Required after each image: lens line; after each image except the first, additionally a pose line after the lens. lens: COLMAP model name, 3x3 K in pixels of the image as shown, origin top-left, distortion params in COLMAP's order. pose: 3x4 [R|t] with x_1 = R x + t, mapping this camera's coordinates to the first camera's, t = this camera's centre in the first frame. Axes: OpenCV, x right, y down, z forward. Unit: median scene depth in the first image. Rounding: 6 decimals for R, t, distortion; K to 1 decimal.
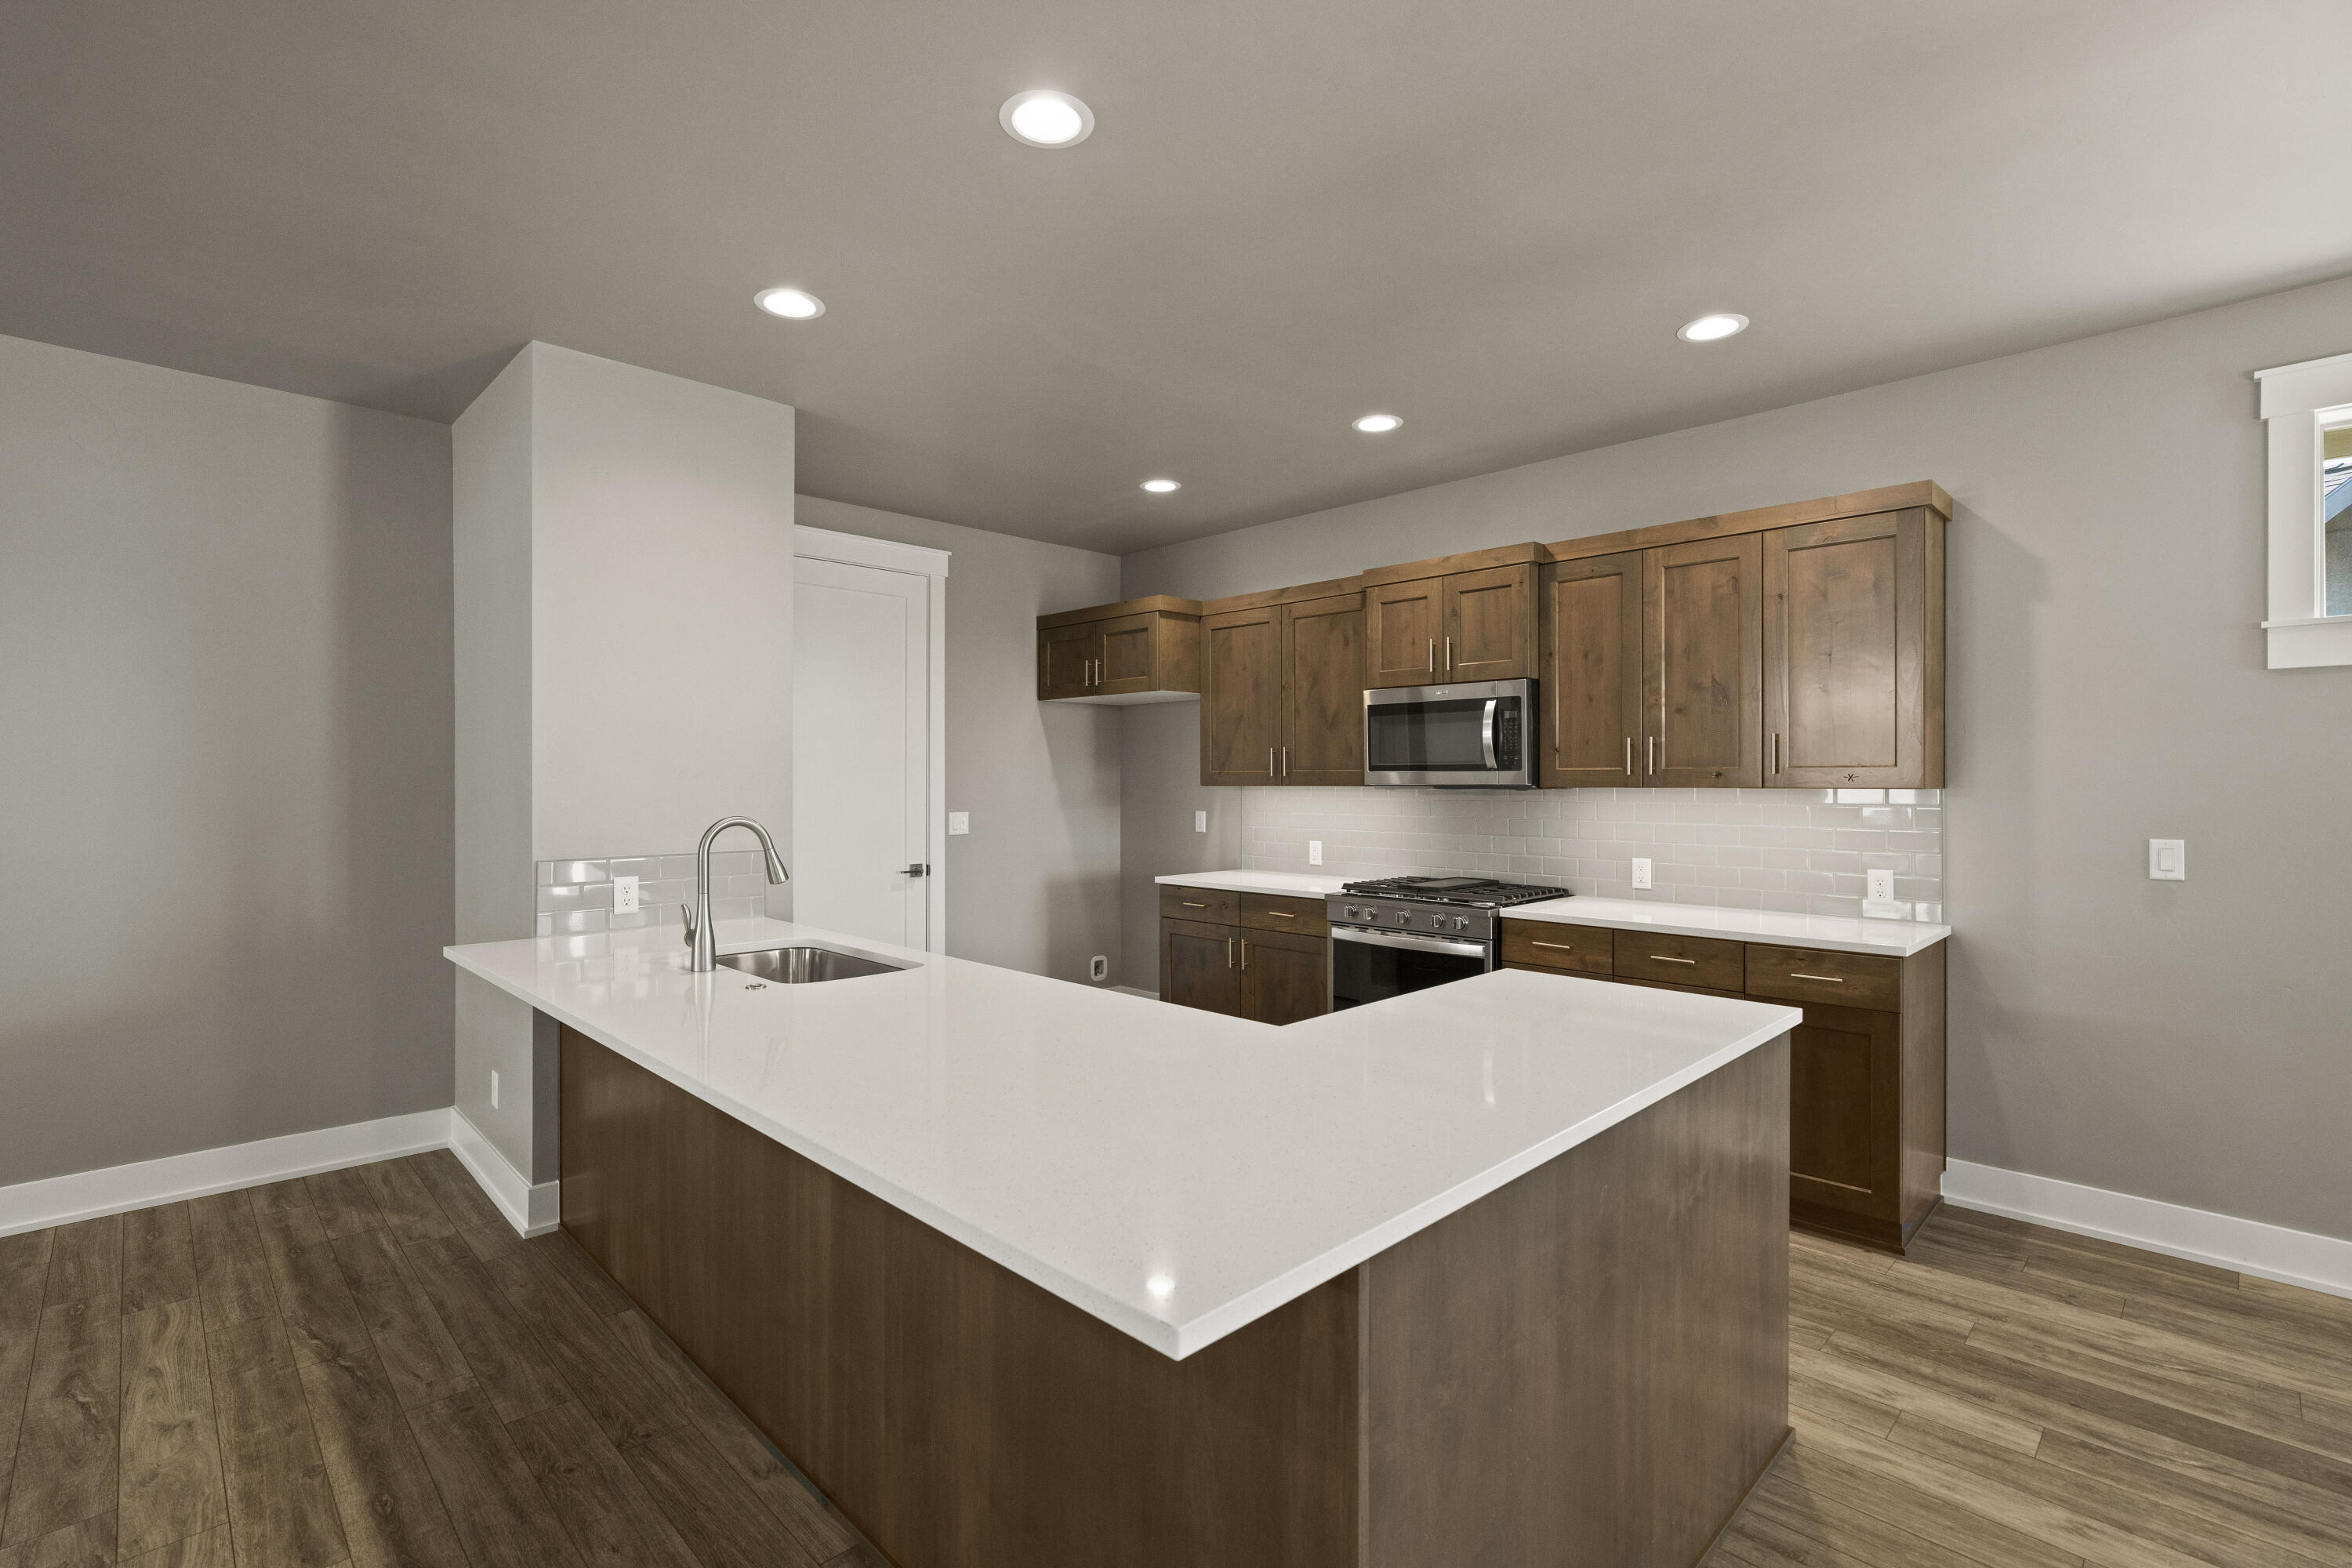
lens RADIAL K [[1060.4, 0, 1168.1], [0, 1060.4, 786.1], [0, 0, 1]] dist [-0.008755, 0.002322]
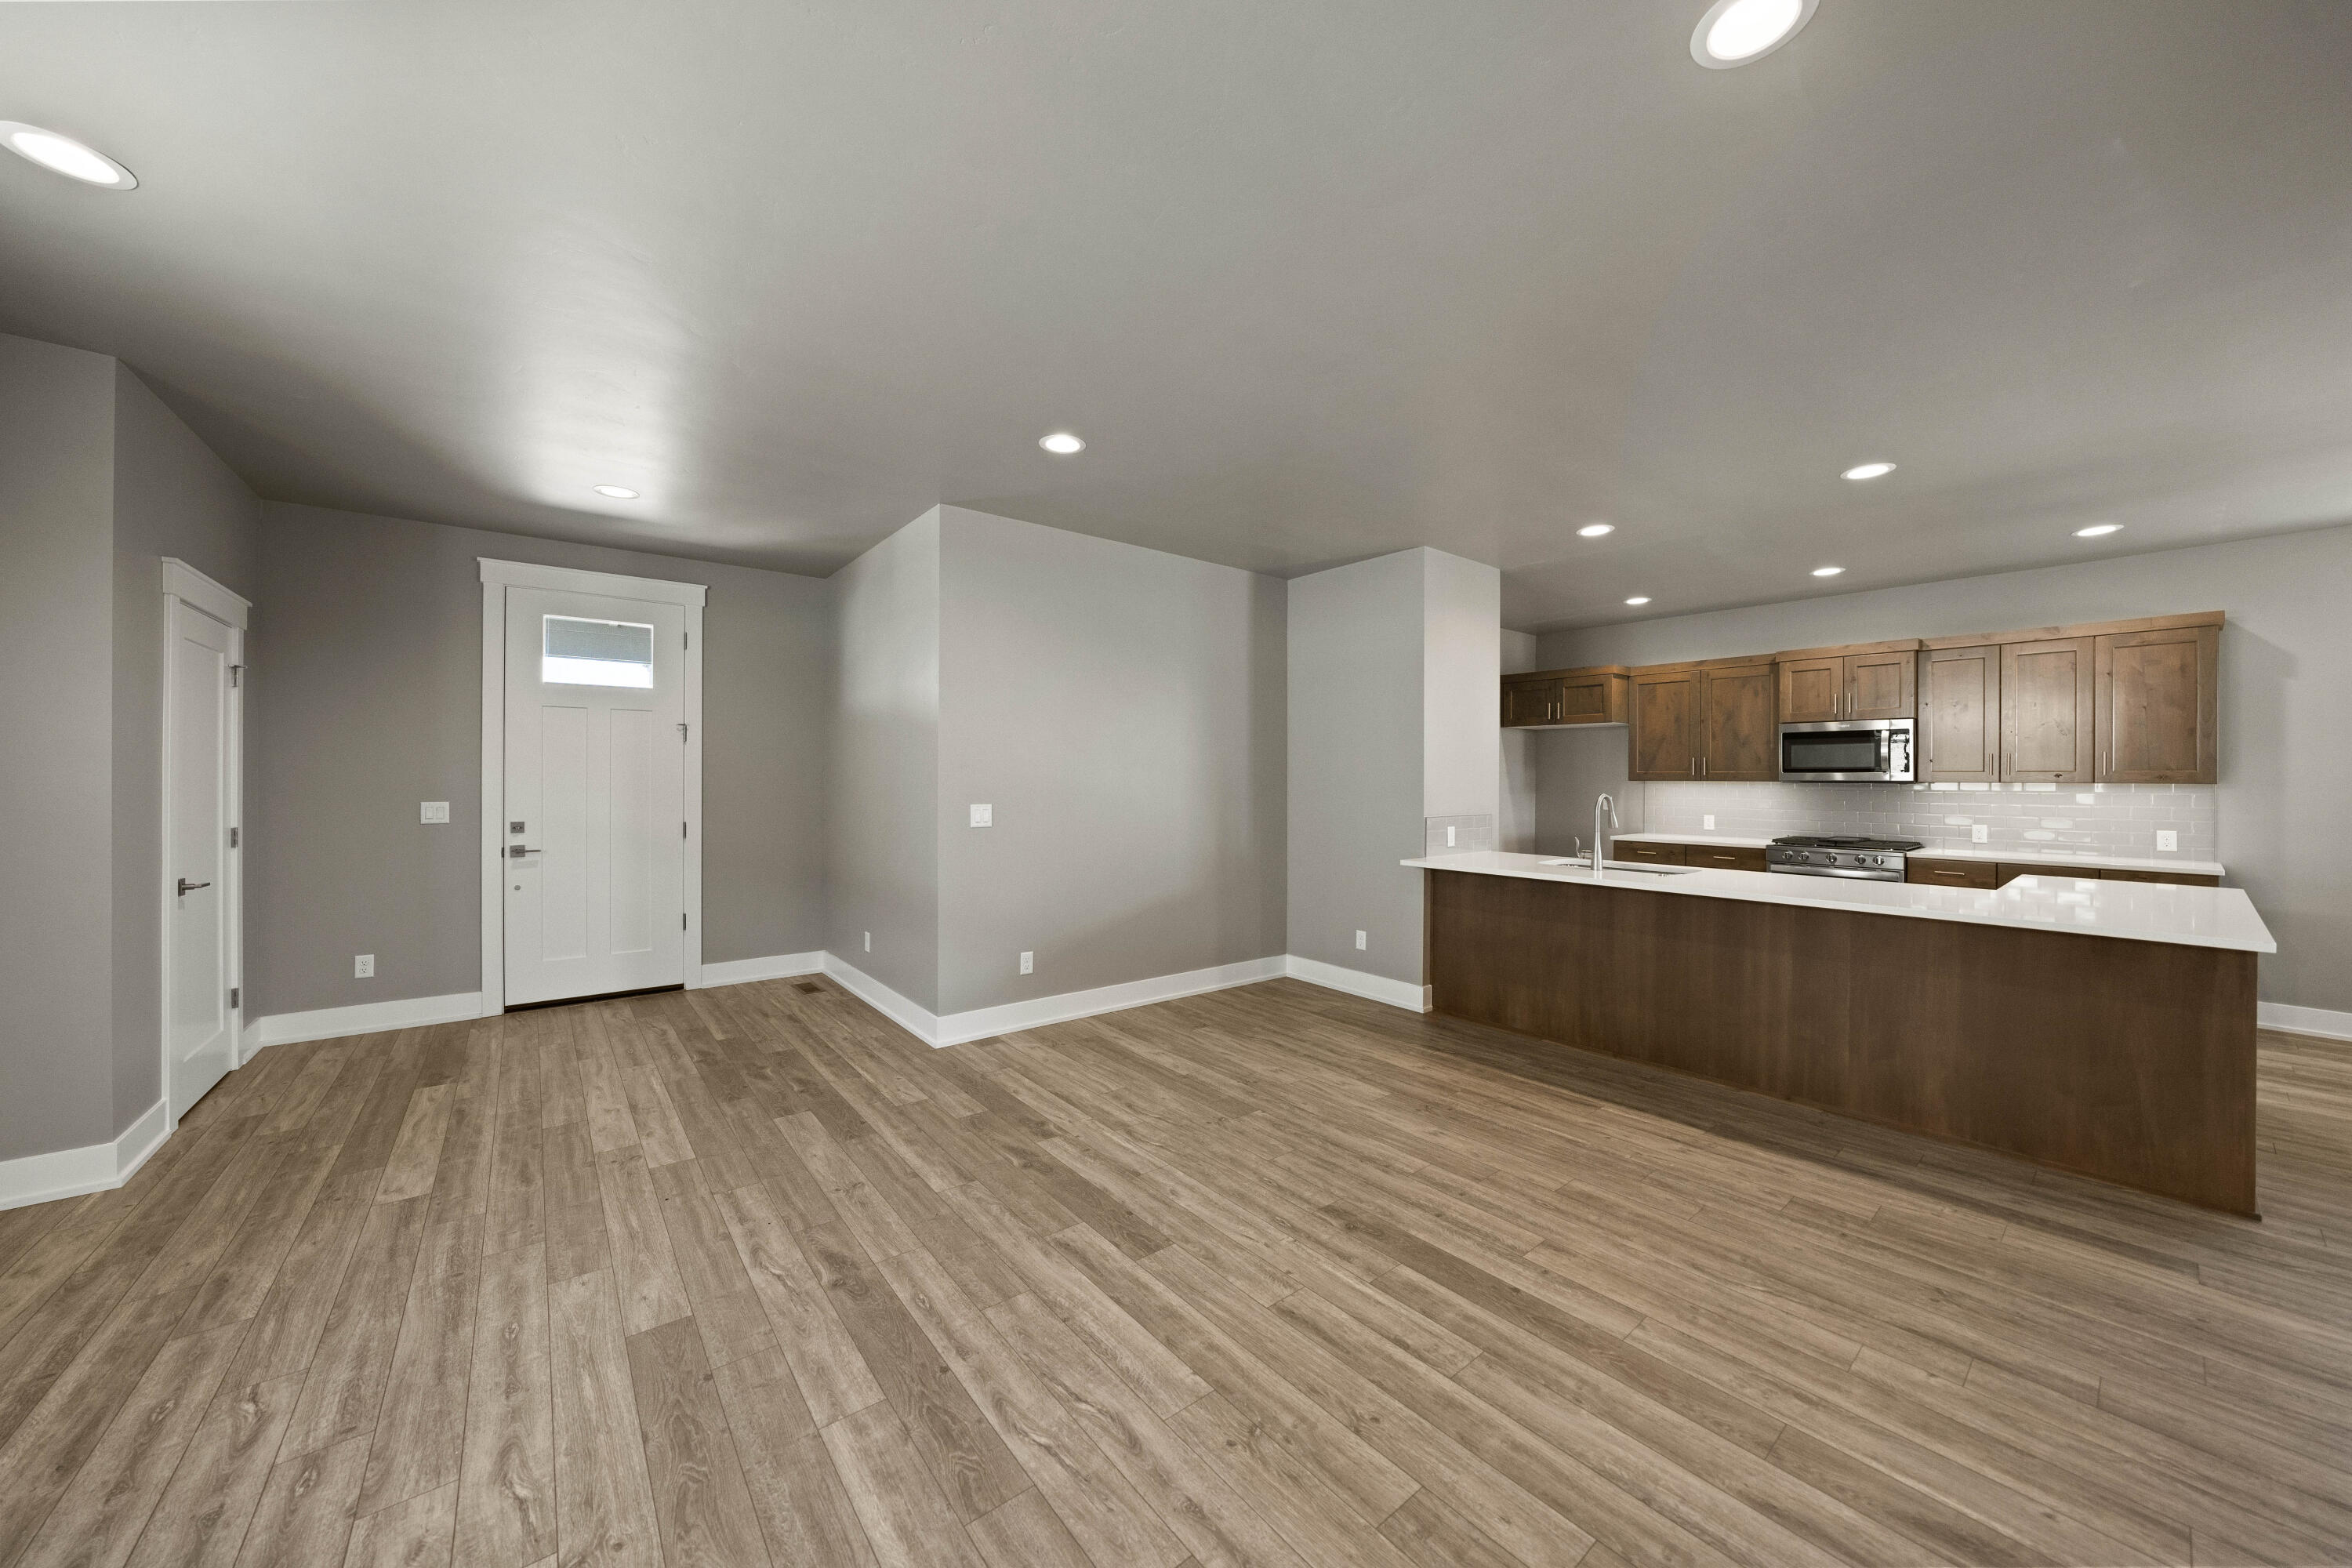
lens RADIAL K [[819.9, 0, 1166.5], [0, 819.9, 782.9], [0, 0, 1]] dist [-0.024983, 0.003856]
pose [[0.994119, 0.005309, -0.108164, -0.716455], [-0.005219, 0.999986, 0.001110, 0.007249], [0.108168, -0.000539, 0.994132, -0.415788]]
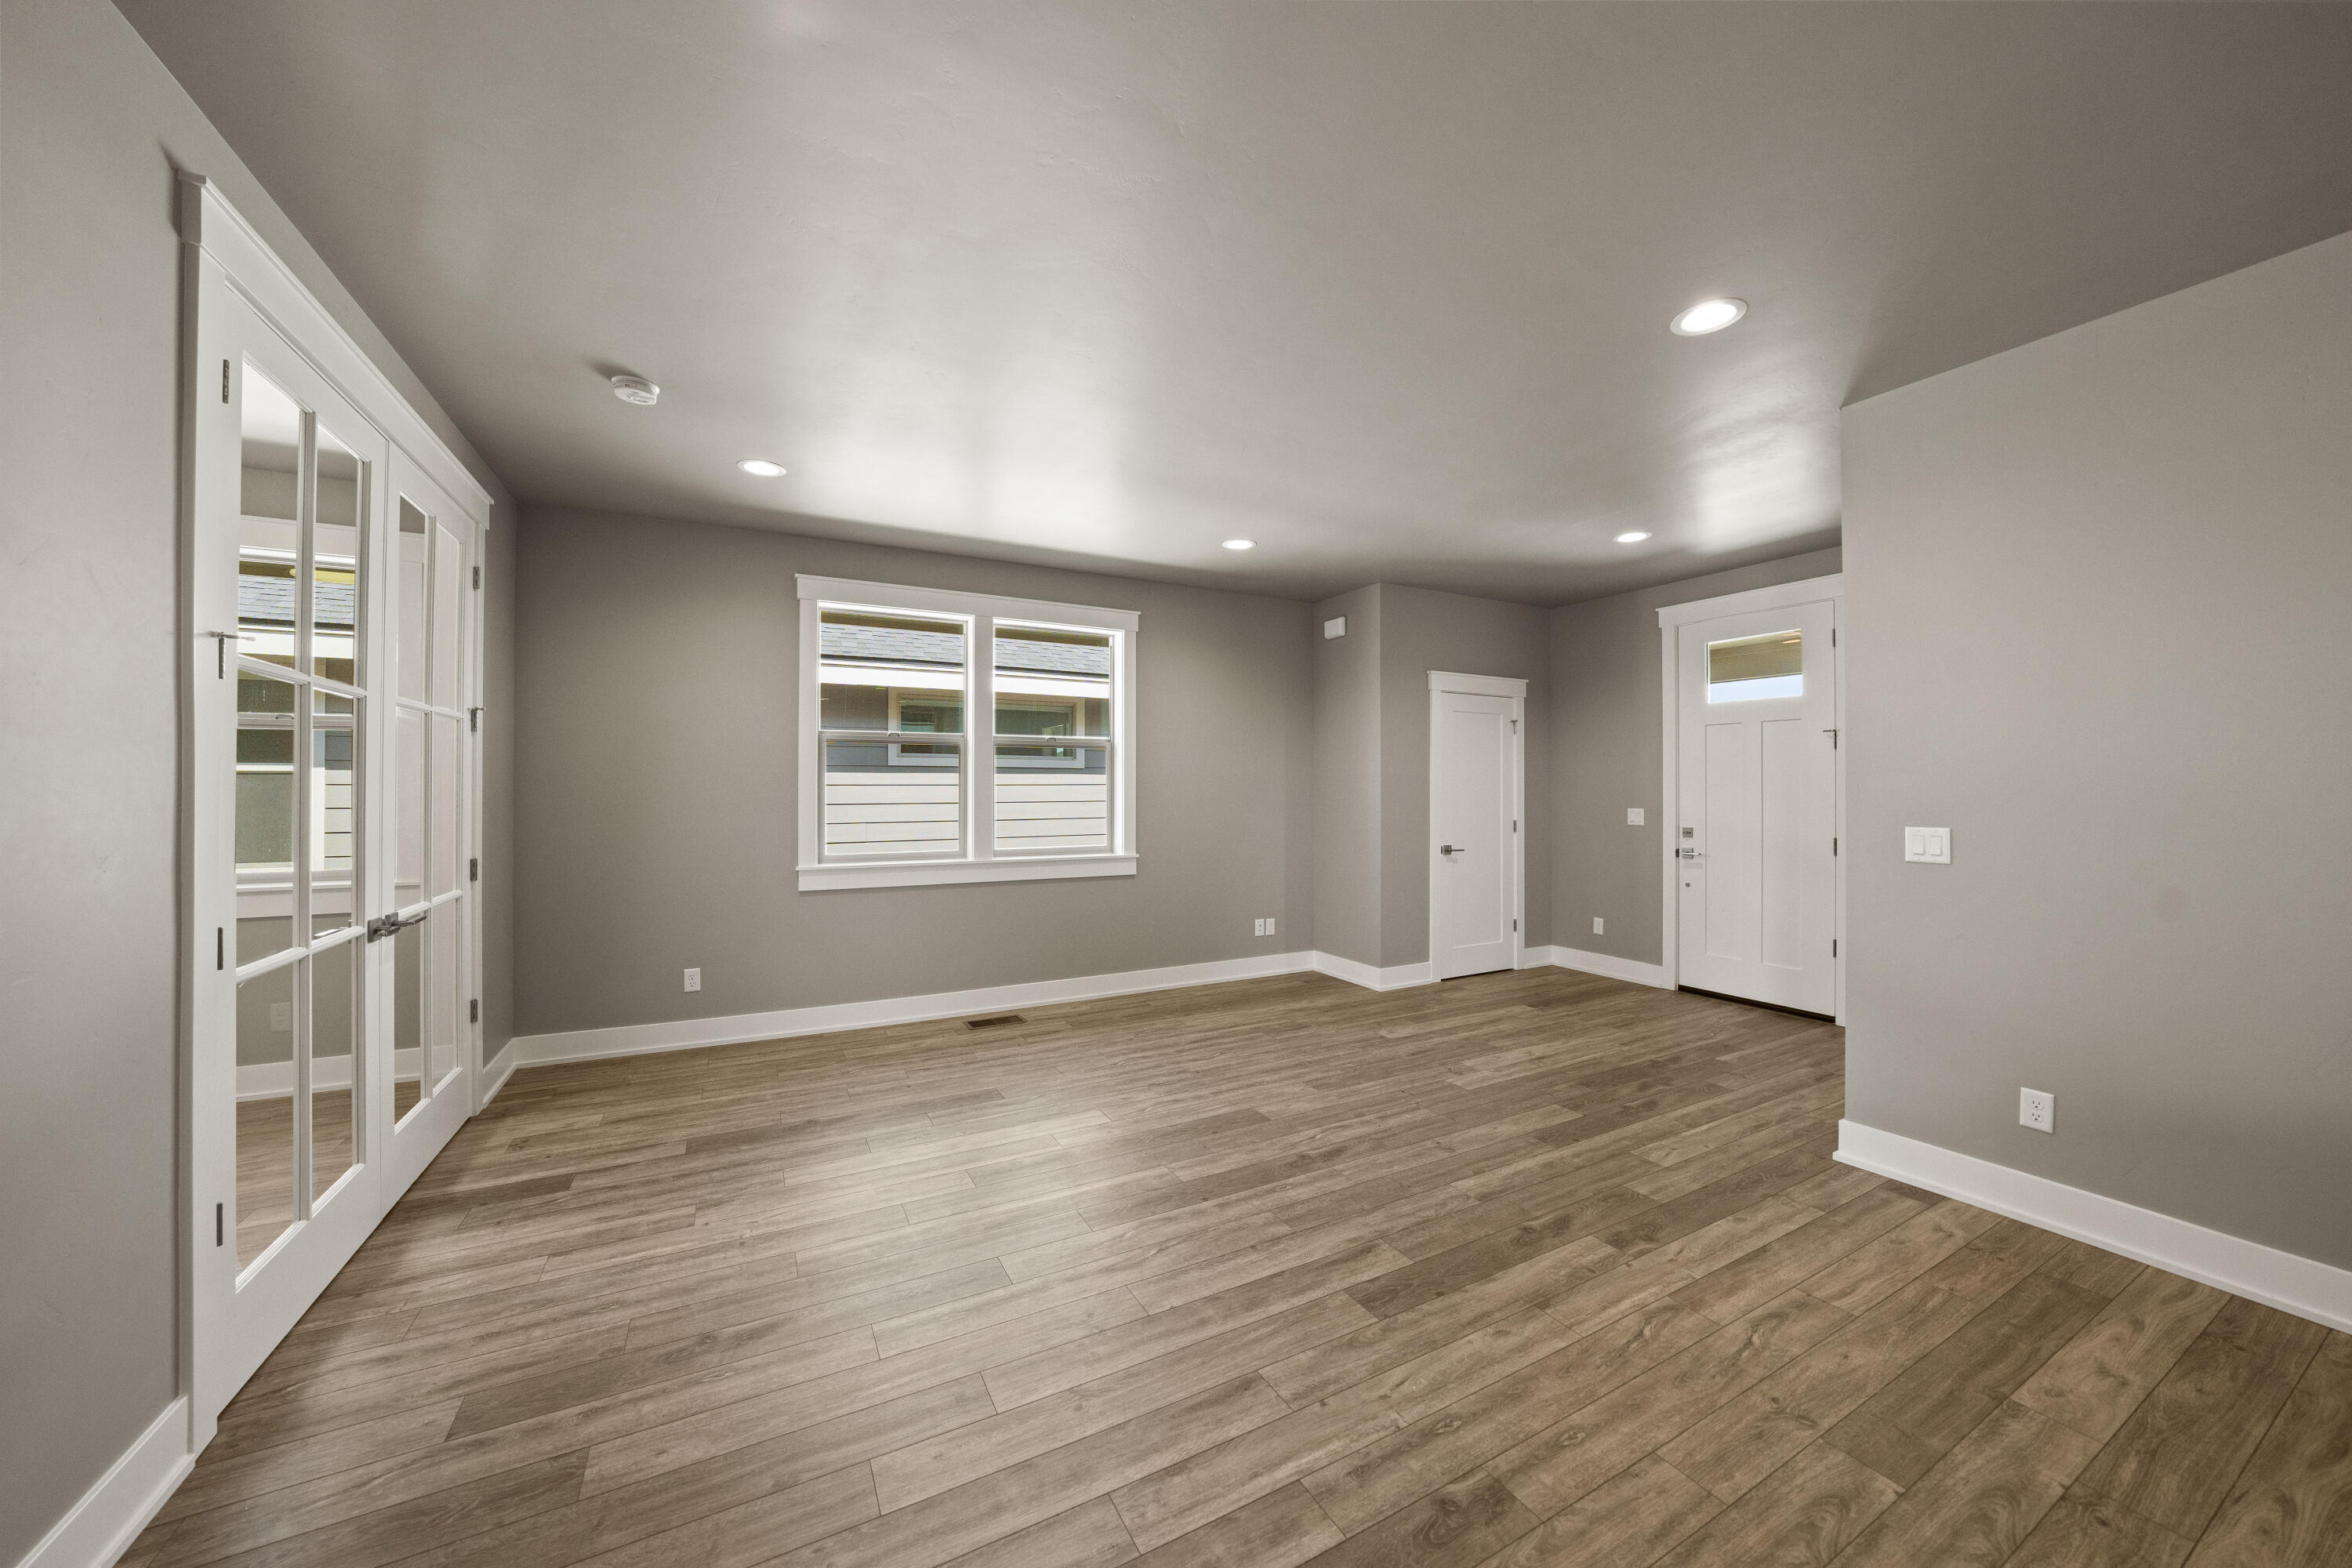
lens RADIAL K [[819.9, 0, 1177.7], [0, 819.9, 781.7], [0, 0, 1]] dist [-0.024983, 0.003856]
pose [[-0.285754, -0.008985, -0.958261, -0.251393], [-0.005185, 0.999956, -0.007830, 0.007324], [0.958289, 0.002731, -0.285788, 0.185314]]
